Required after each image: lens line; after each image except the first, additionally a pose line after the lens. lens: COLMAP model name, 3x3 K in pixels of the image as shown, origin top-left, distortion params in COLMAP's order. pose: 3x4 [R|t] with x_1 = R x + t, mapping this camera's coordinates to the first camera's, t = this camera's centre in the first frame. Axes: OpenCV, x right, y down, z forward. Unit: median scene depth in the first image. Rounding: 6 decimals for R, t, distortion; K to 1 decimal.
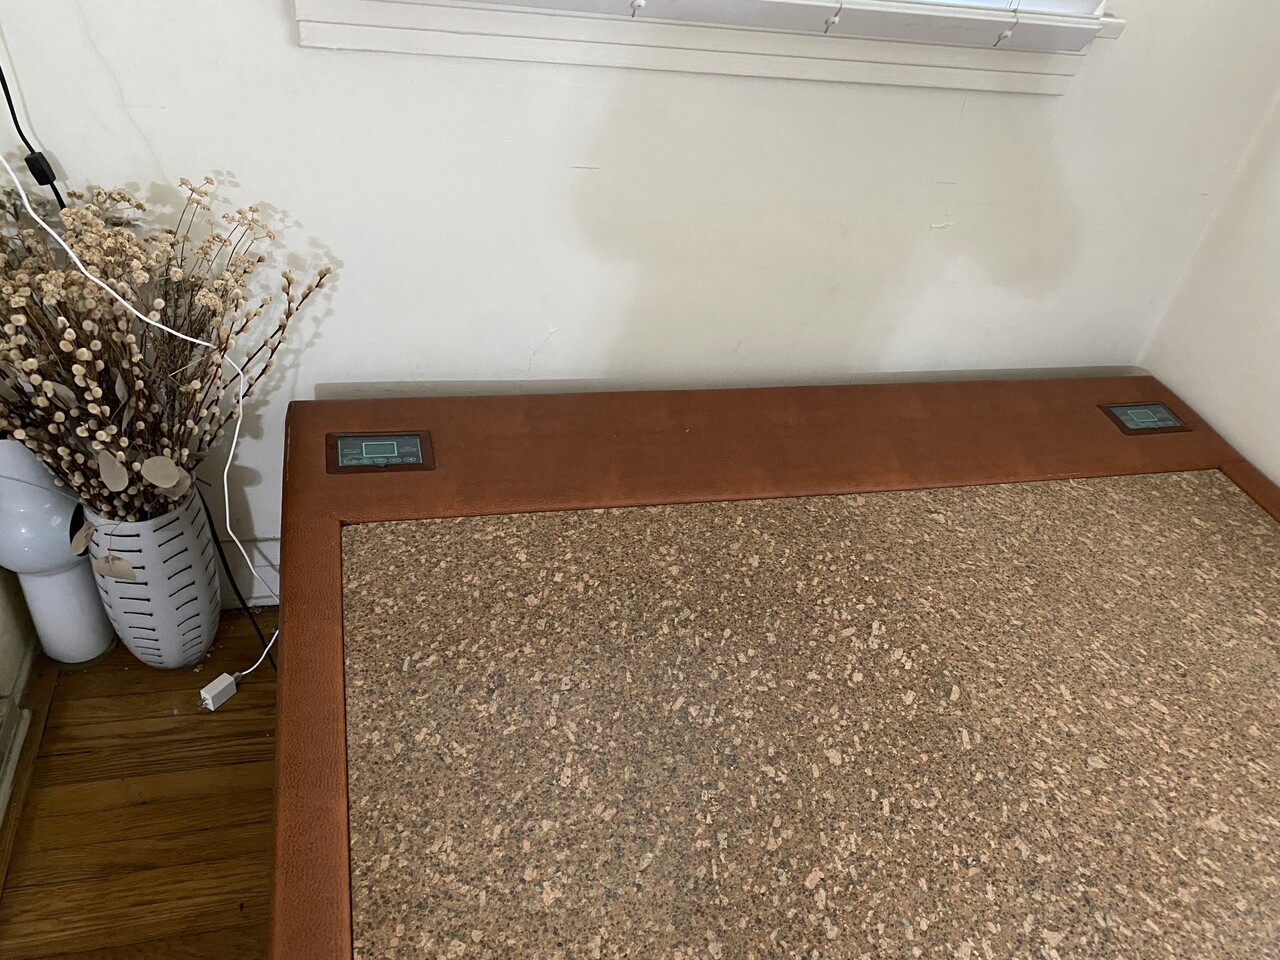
lens RADIAL K [[969.2, 0, 636.6], [0, 969.2, 481.5], [0, 0, 1]] dist [0.003653, -0.026304]
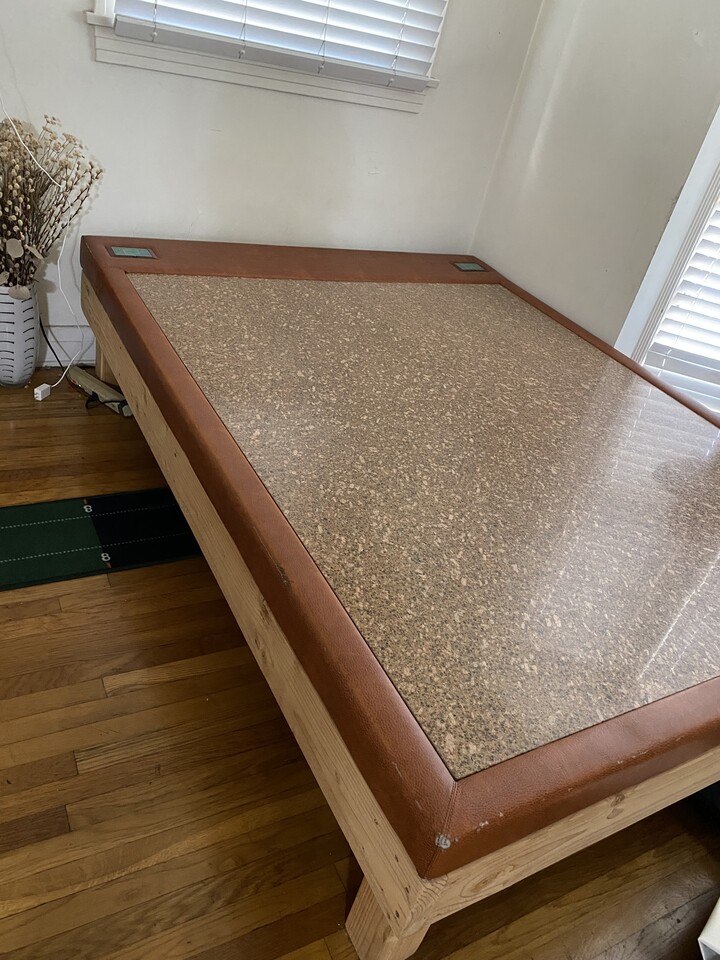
lens RADIAL K [[726.9, 0, 362.0], [0, 726.9, 479.5], [0, 0, 1]] dist [0.003653, -0.026304]
pose [[0.966293, -0.071074, 0.247440, -0.211895], [0.079315, 0.996573, -0.023484, 0.568740], [-0.244923, 0.042318, 0.968619, -0.700812]]
